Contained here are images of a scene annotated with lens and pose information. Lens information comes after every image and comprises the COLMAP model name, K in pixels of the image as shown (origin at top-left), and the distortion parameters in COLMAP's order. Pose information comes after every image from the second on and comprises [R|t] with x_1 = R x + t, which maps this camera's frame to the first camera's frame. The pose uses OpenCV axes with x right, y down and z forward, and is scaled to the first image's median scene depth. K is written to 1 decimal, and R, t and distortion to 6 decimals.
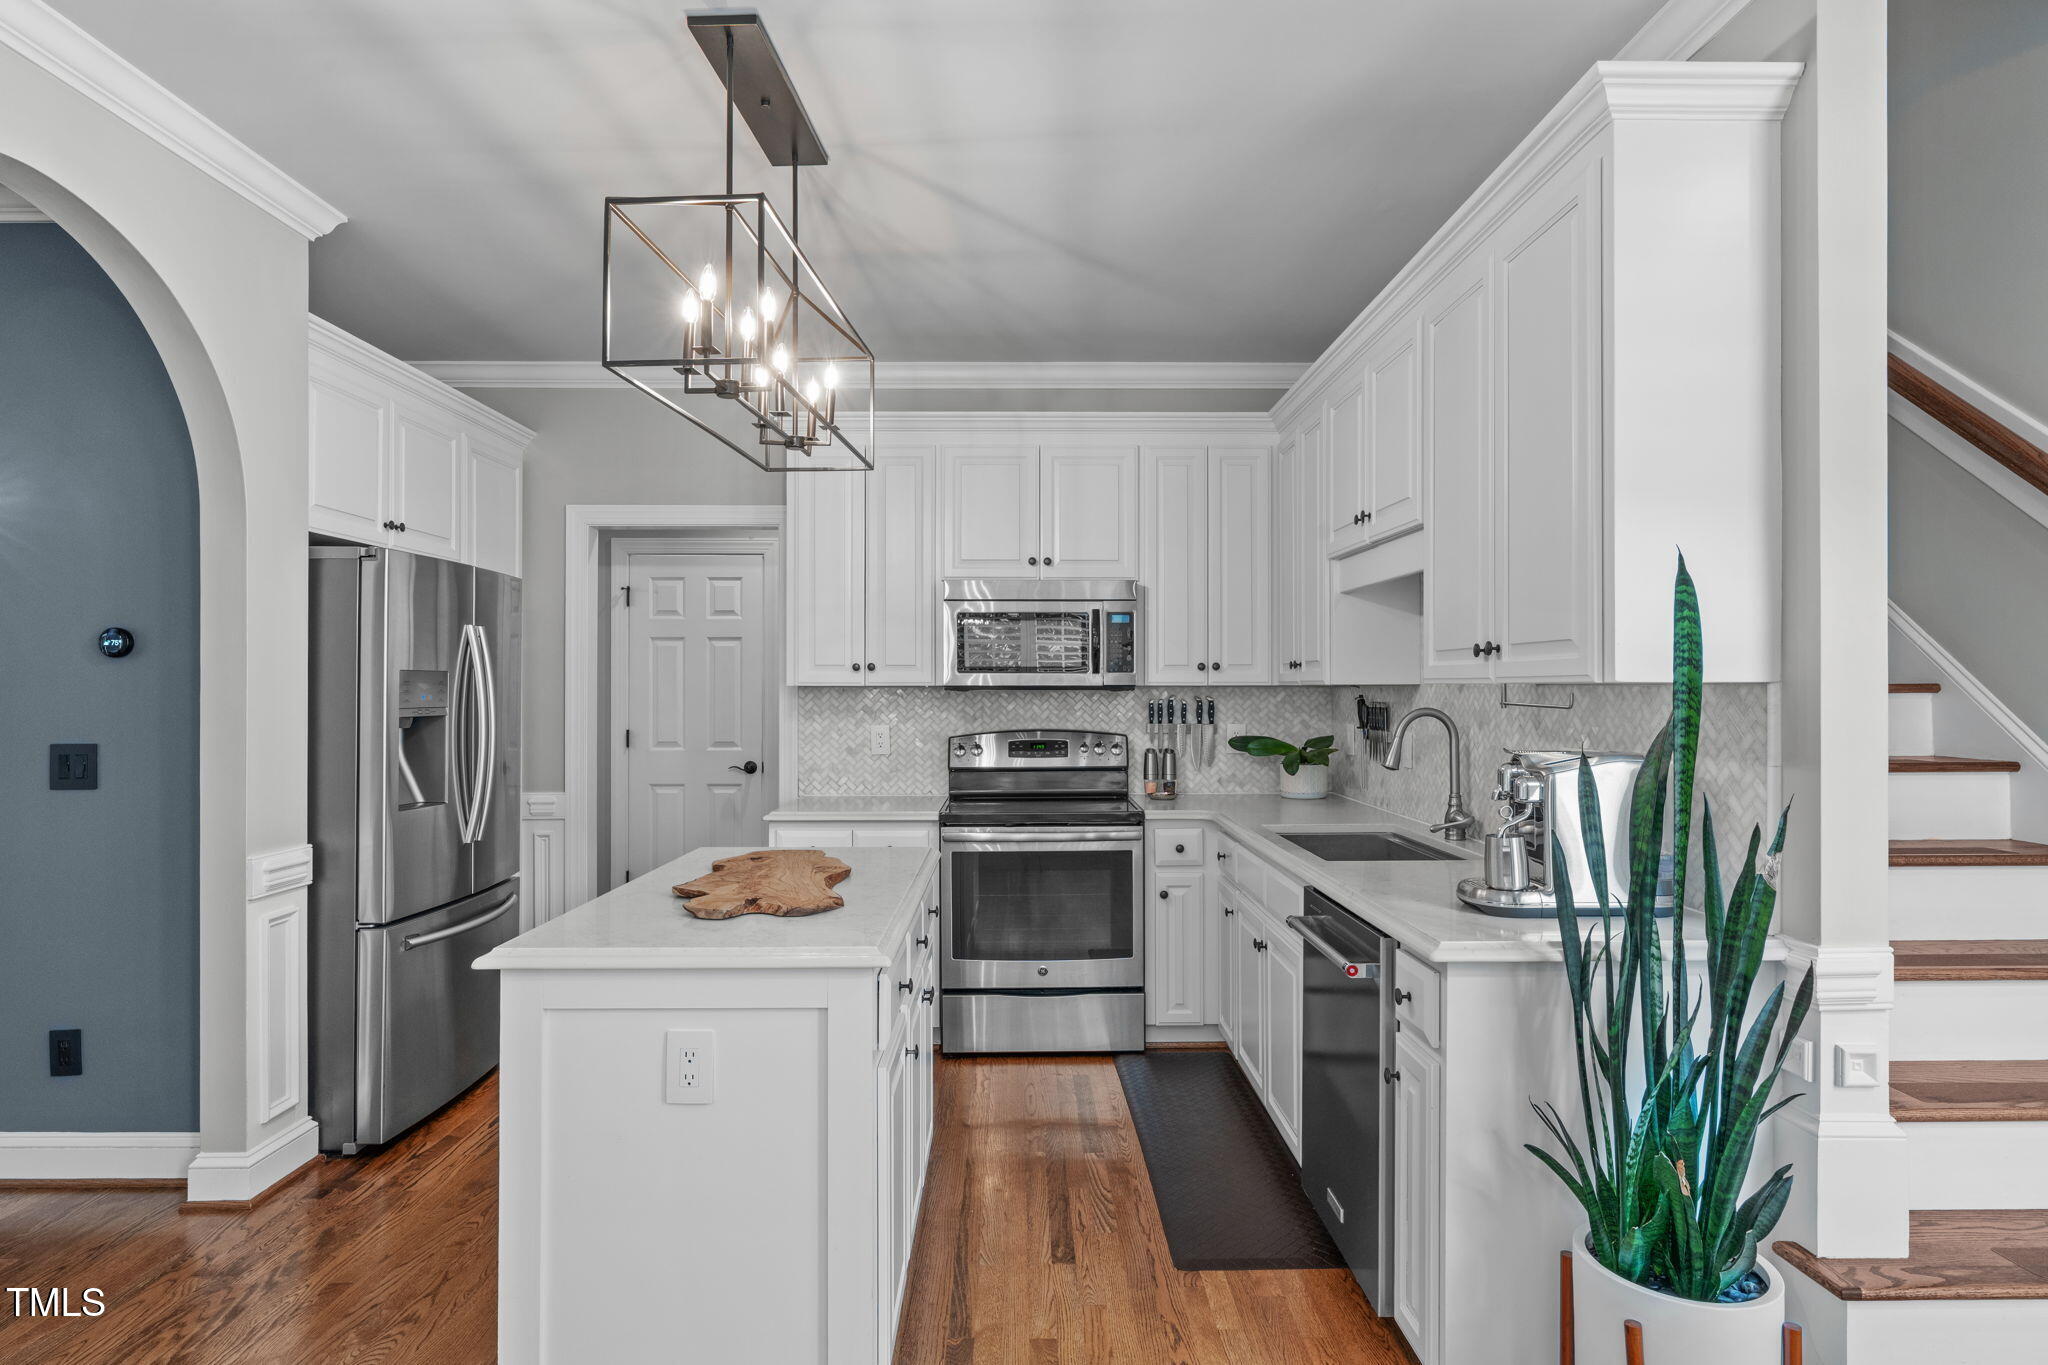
lens RADIAL K [[1096.6, 0, 1032.4], [0, 1096.6, 677.4], [0, 0, 1]] dist [-0.004396, -0.000771]
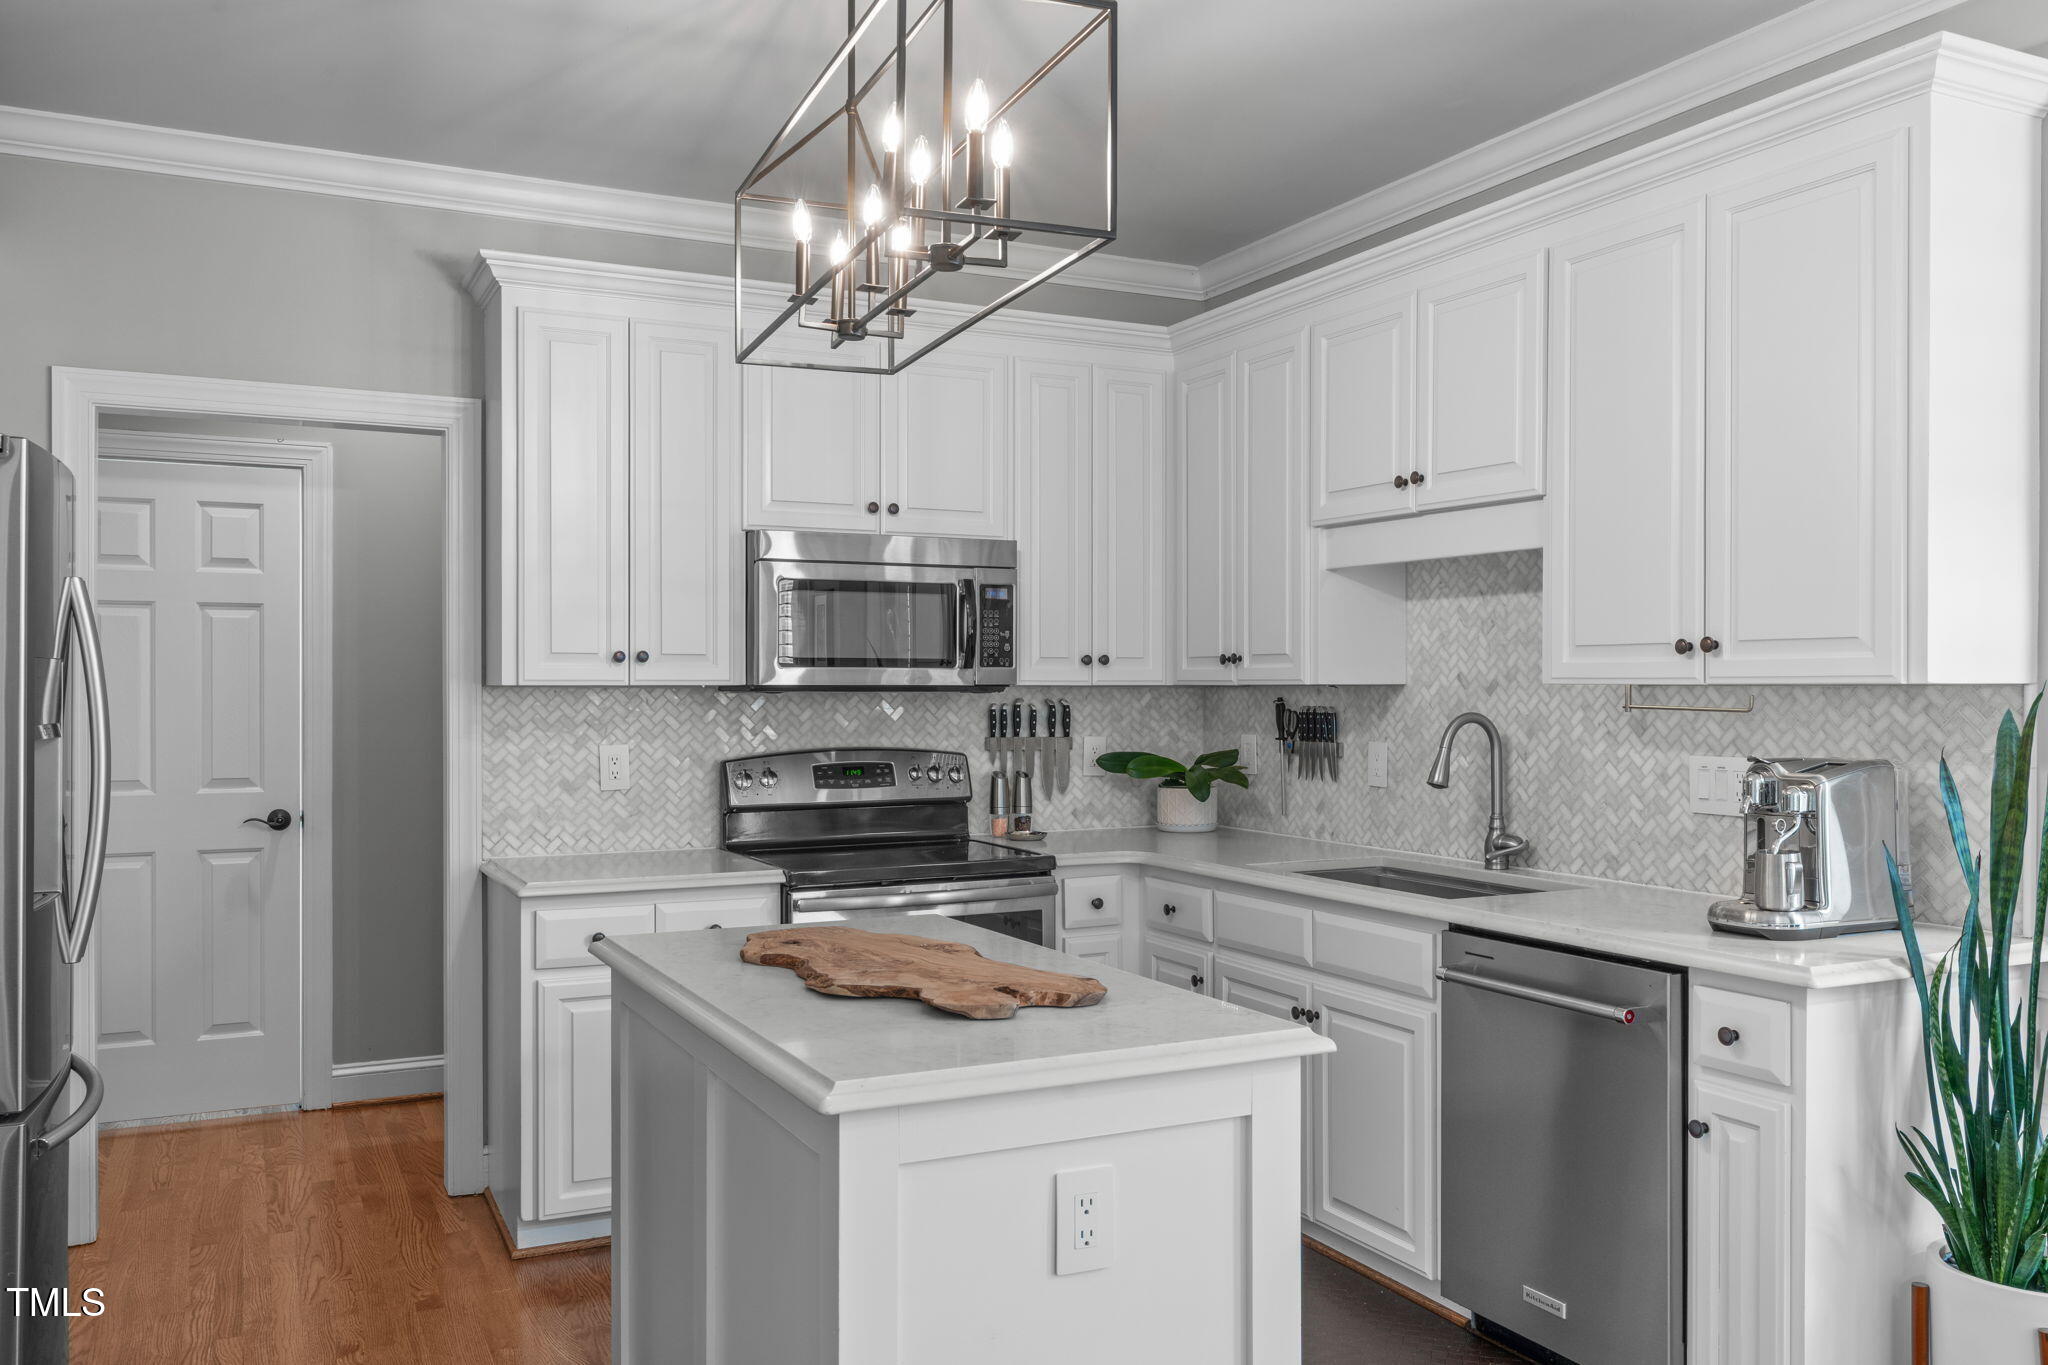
lens RADIAL K [[1602.6, 0, 1024.0], [0, 1602.6, 682.5], [0, 0, 1]] dist [0.000155, 0.008615]
pose [[0.903294, 0.001888, 0.429018, -0.350201], [-0.004604, 0.999975, 0.005293, -0.000084], [-0.428998, -0.006757, 0.903280, 0.033203]]
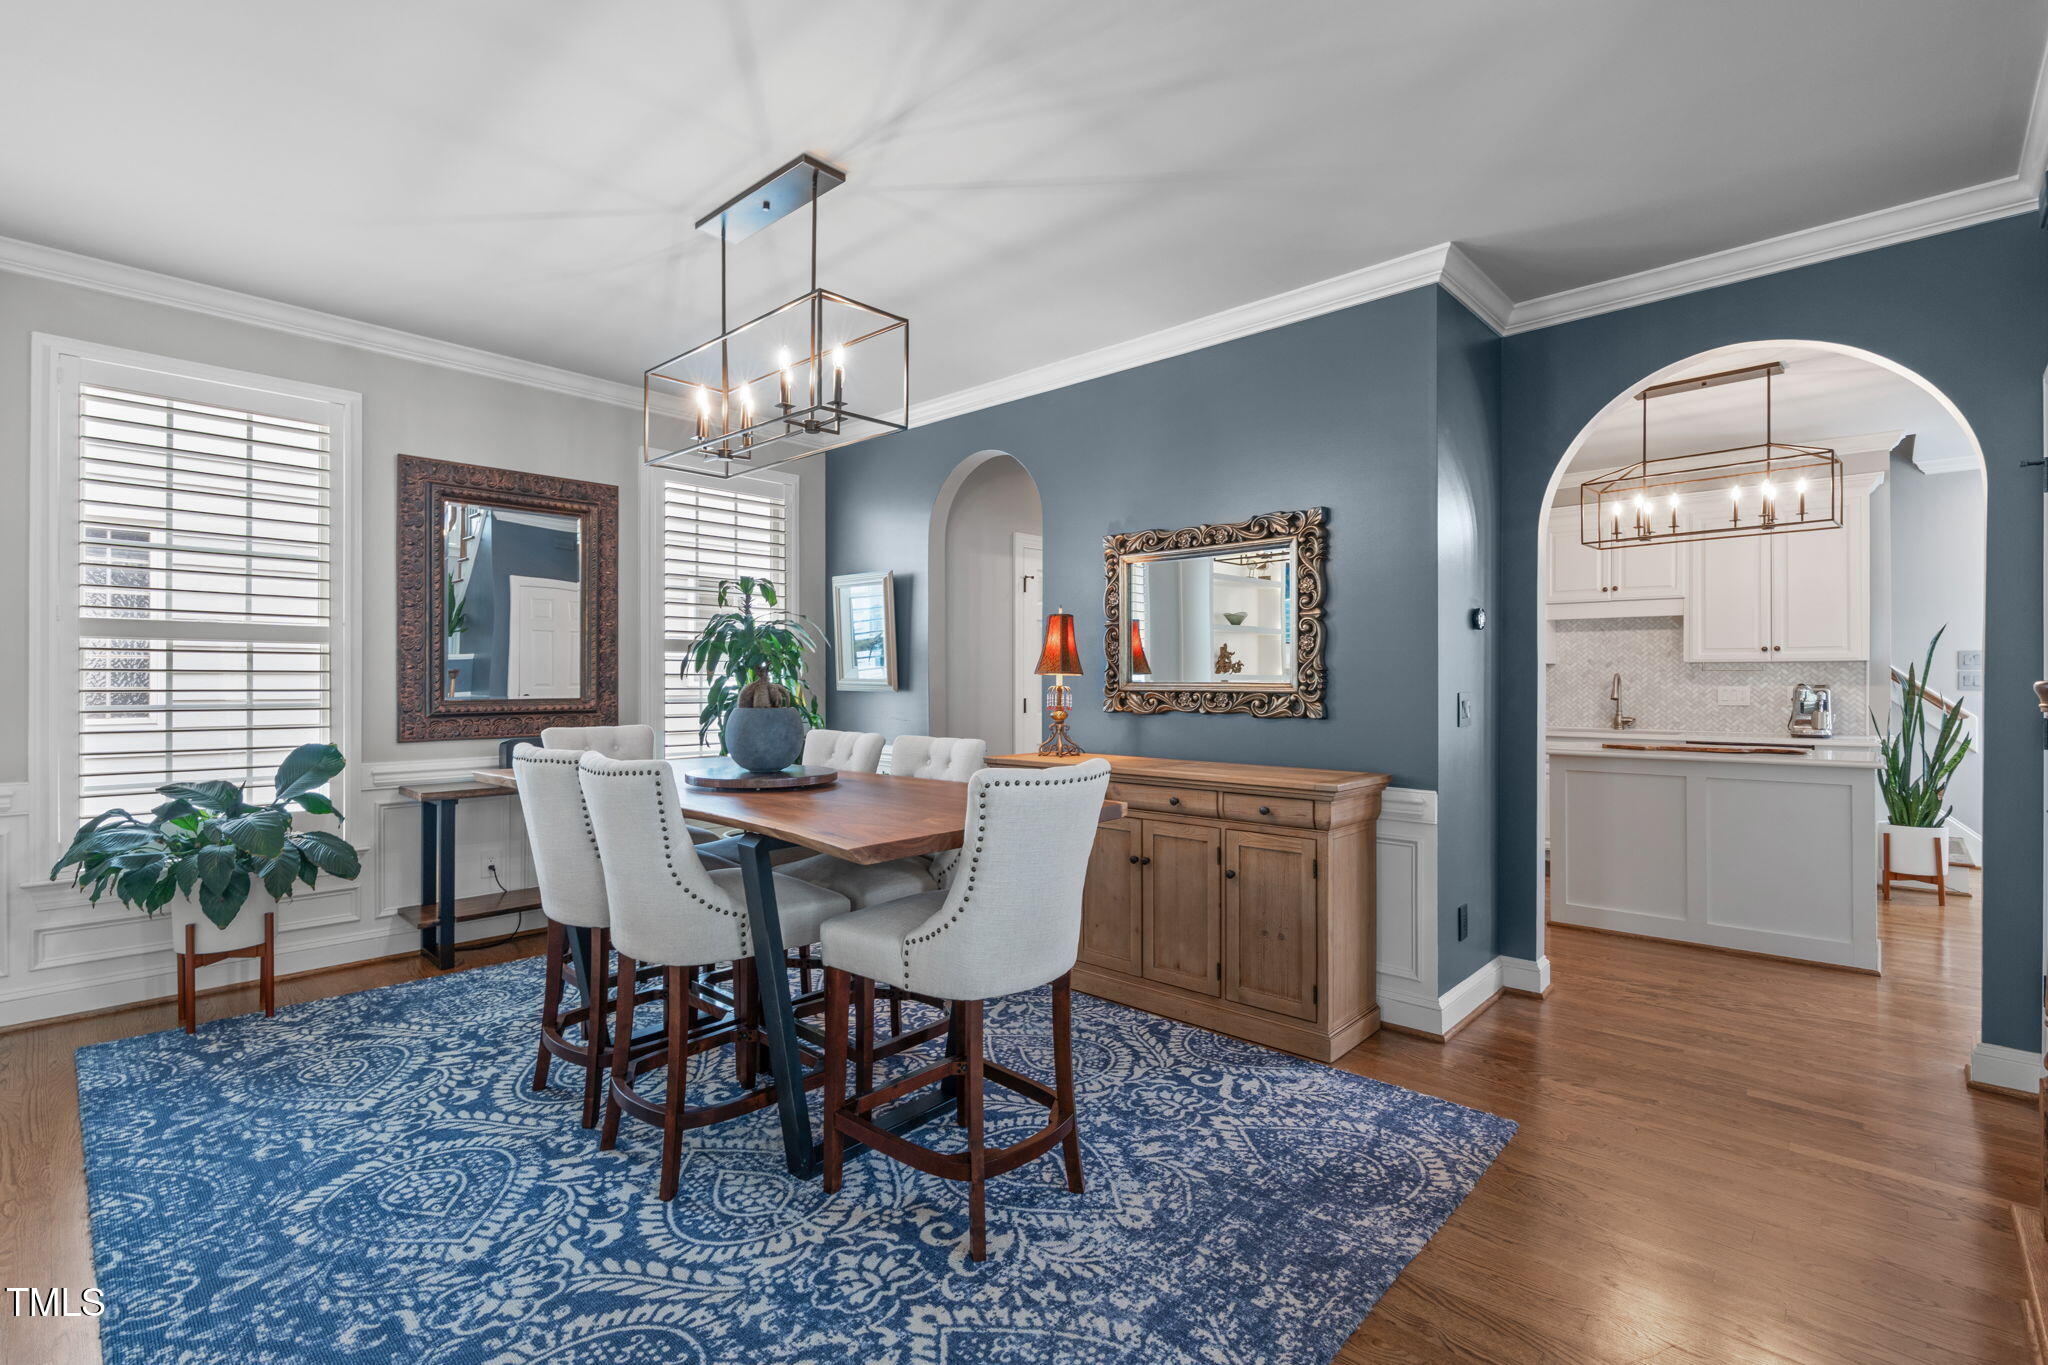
lens RADIAL K [[923.8, 0, 1028.7], [0, 923.8, 683.2], [0, 0, 1]] dist [-0.003363, -0.000092]
pose [[0.686722, -0.002246, 0.726917, -1.431744], [-0.008404, 0.999904, 0.011028, 0.028086], [-0.726871, -0.013683, 0.686637, 0.418026]]
